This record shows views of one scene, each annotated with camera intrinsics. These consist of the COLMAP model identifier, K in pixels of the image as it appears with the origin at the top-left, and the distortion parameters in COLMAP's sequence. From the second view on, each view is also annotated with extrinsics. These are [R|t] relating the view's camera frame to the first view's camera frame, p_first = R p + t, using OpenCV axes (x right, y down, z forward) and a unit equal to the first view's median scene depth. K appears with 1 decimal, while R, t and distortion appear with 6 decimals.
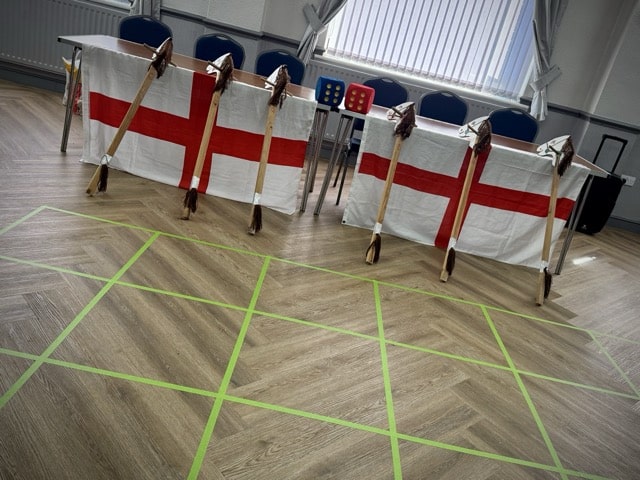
lens RADIAL K [[556.9, 0, 321.4], [0, 556.9, 240.0], [0, 0, 1]] dist [-0.000463, -0.023246]
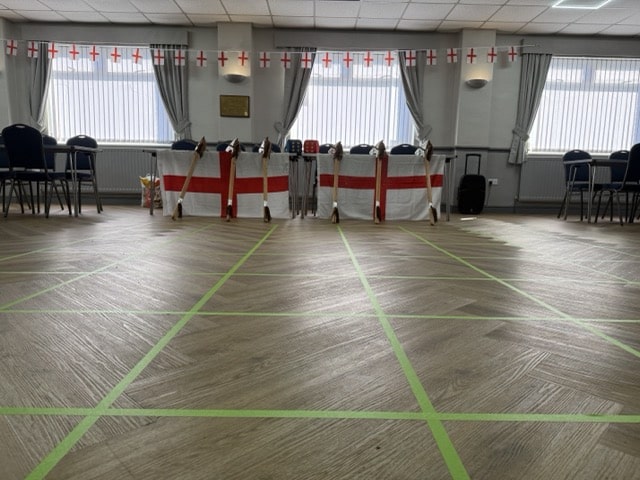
lens RADIAL K [[451.9, 0, 318.7], [0, 451.9, 242.1], [0, 0, 1]] dist [0.011606, -0.029259]
pose [[0.977266, -0.210913, 0.021628, -0.004341], [0.209904, 0.948095, -0.238865, 0.389067], [0.029874, 0.237974, 0.970812, -0.348315]]
